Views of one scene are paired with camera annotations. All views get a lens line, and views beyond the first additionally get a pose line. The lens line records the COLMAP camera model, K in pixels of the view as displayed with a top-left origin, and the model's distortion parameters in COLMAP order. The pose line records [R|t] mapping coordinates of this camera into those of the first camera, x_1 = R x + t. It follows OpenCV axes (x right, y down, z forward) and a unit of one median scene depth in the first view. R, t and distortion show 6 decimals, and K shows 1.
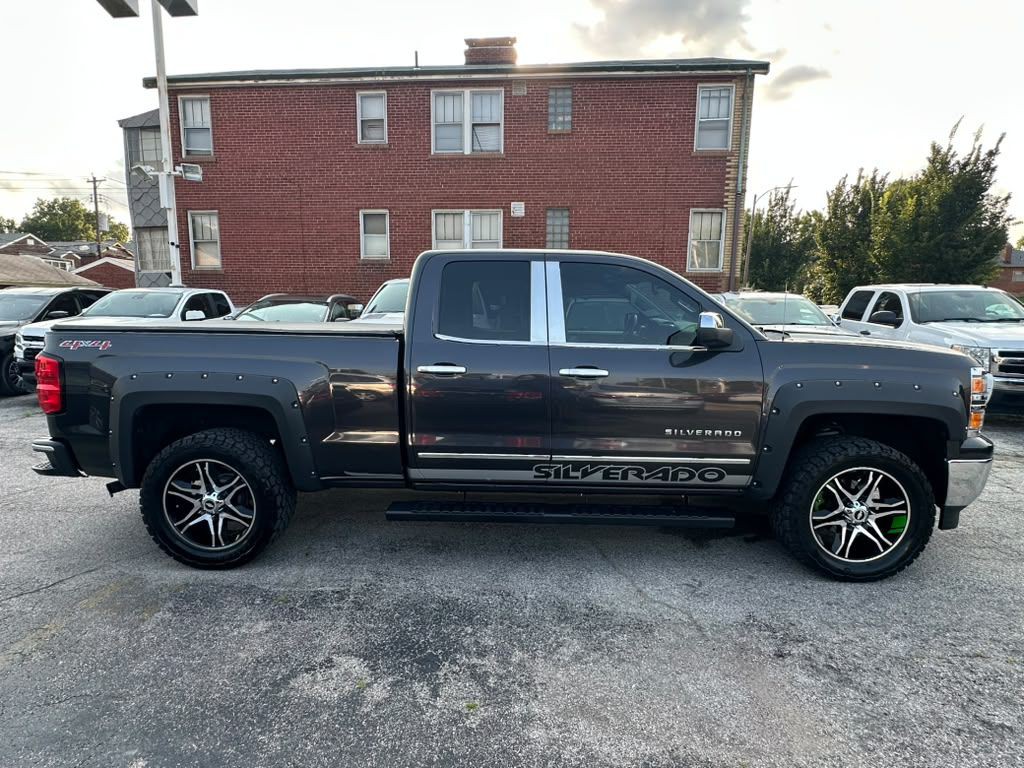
lens RADIAL K [[543.1, 0, 512.0], [0, 543.1, 384.0], [0, 0, 1]] dist [-0.002925, -0.000421]
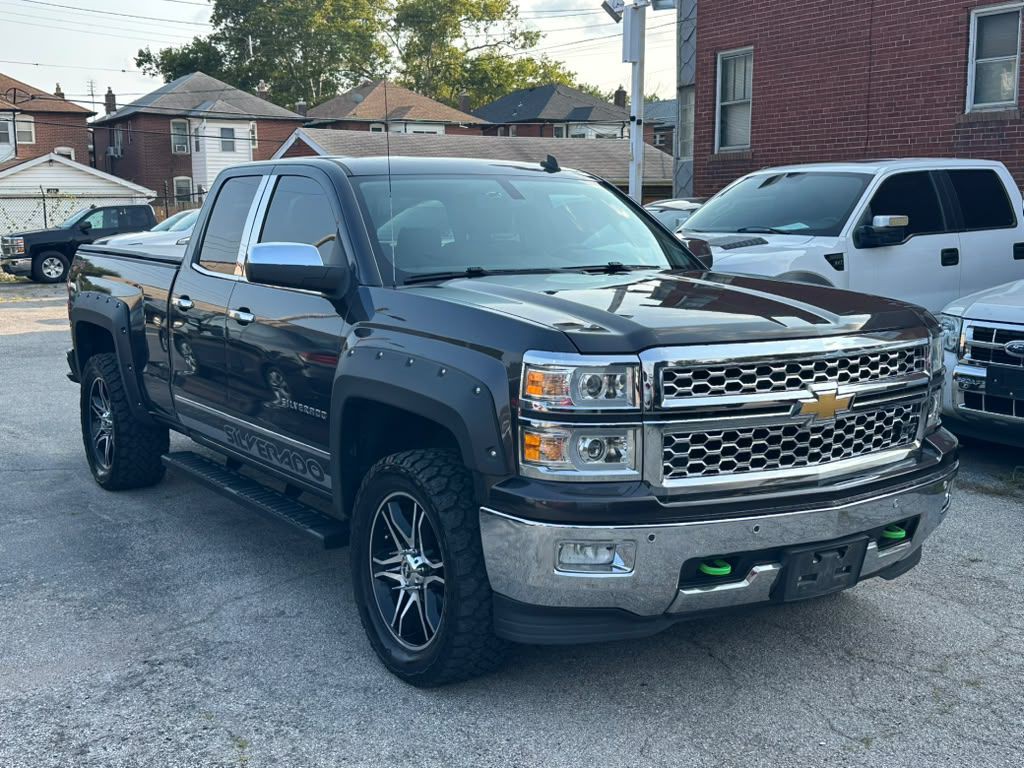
lens RADIAL K [[1196.9, 0, 512.0], [0, 1196.9, 384.0], [0, 0, 1]] dist [0.053132, -0.044426]
pose [[0.589937, 0.103613, -0.800774, 1.778466], [-0.099549, 0.993500, 0.055212, -0.056894], [0.801289, 0.047144, 0.596417, 0.267143]]
